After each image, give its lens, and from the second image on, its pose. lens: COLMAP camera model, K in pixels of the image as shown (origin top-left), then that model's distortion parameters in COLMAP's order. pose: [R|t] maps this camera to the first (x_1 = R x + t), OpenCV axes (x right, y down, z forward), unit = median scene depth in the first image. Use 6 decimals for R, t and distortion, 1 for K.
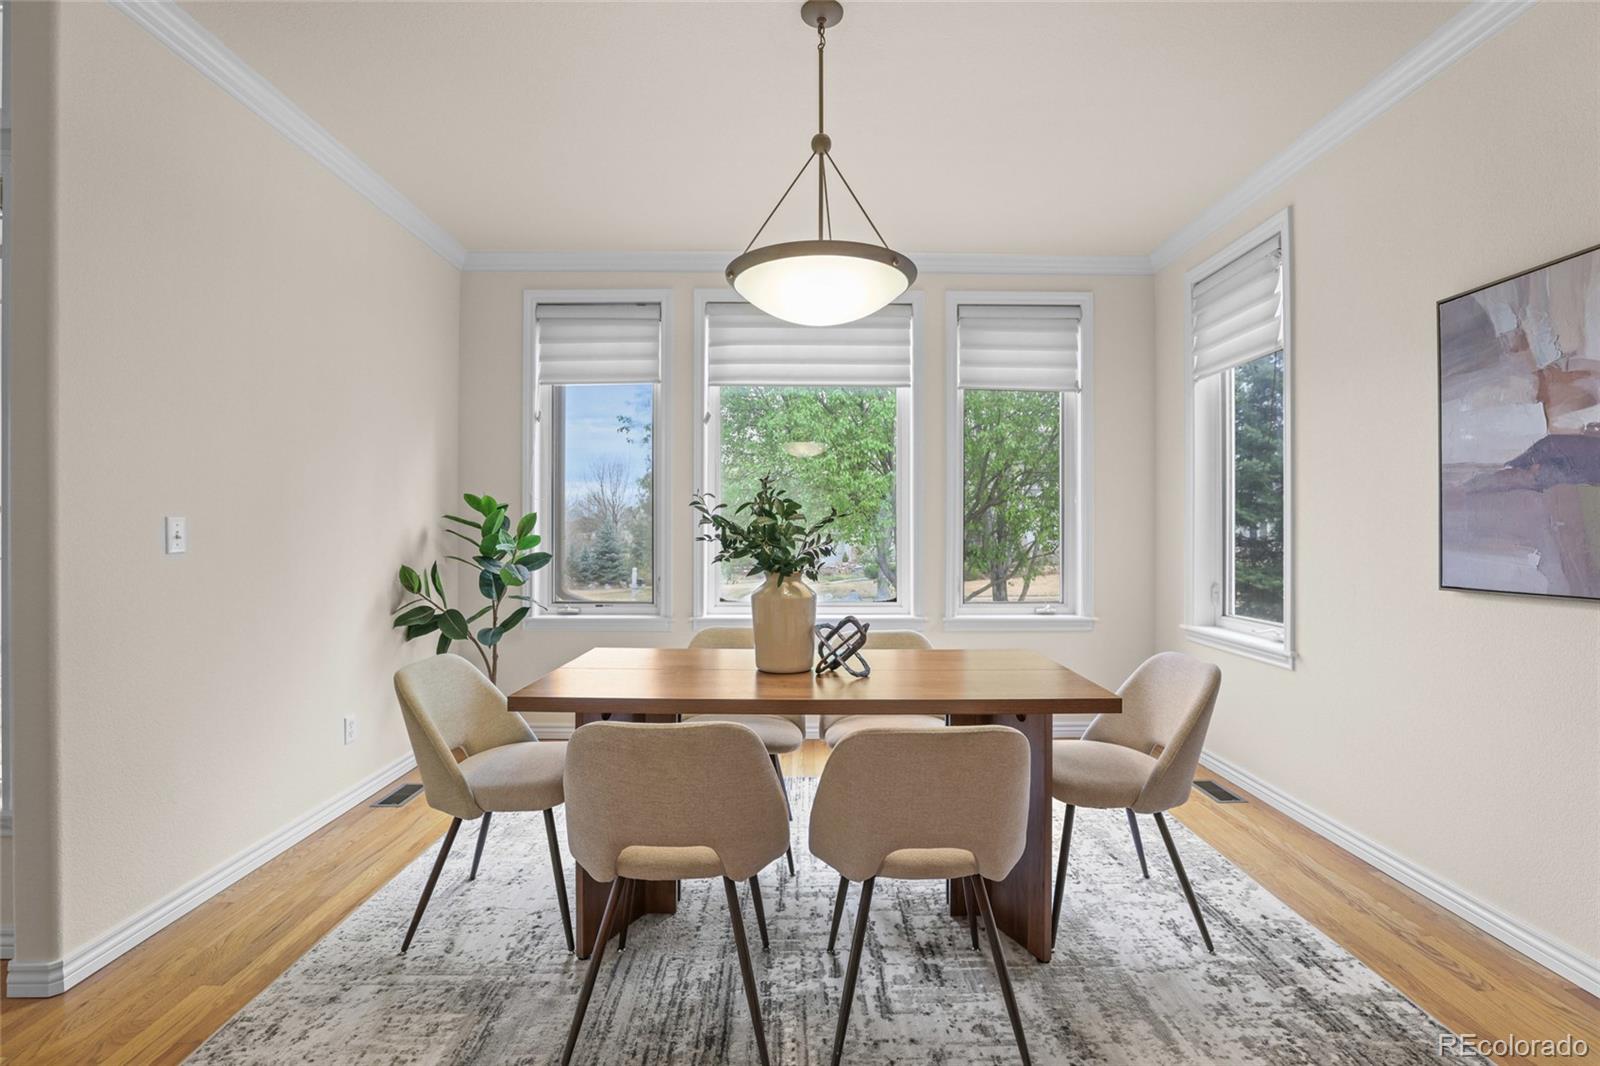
lens RADIAL K [[735.7, 0, 816.3], [0, 735.7, 525.5], [0, 0, 1]] dist [-0.029973, 0.007482]
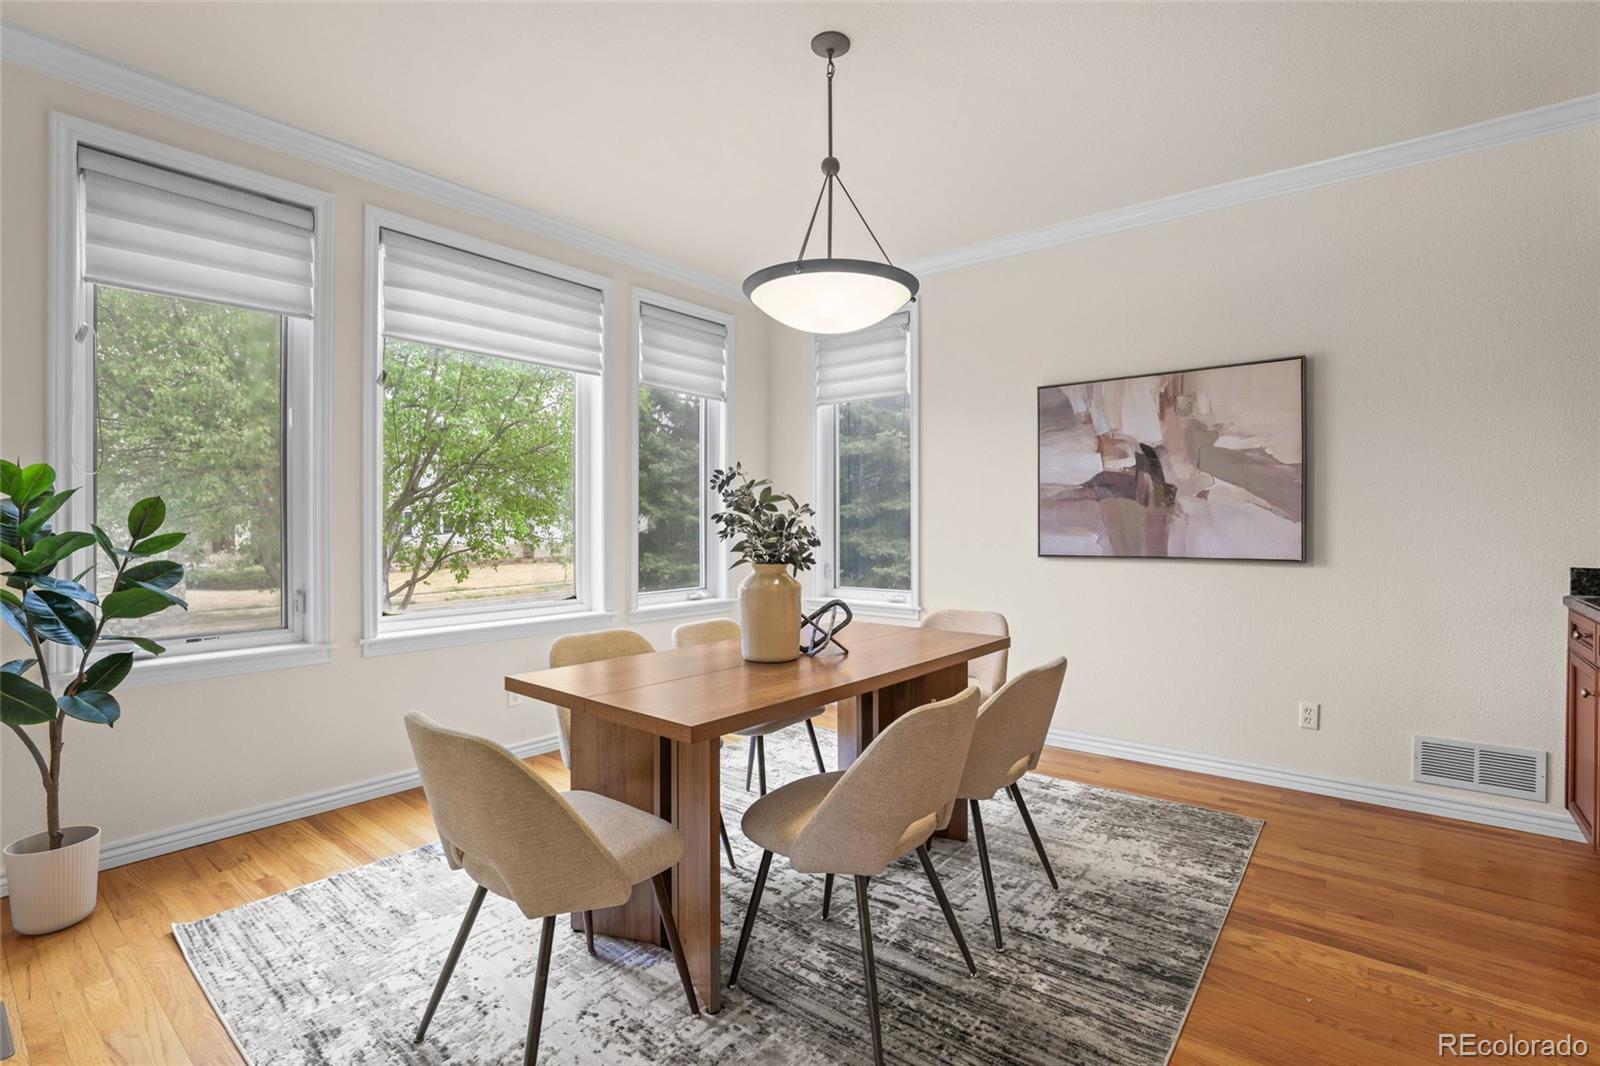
lens RADIAL K [[735.7, 0, 805.1], [0, 735.7, 525.1], [0, 0, 1]] dist [-0.029973, 0.007482]
pose [[0.641166, -0.004999, 0.767386, -0.853751], [-0.000888, 0.999973, 0.007256, 0.002029], [-0.767401, -0.005334, 0.641145, 0.331293]]
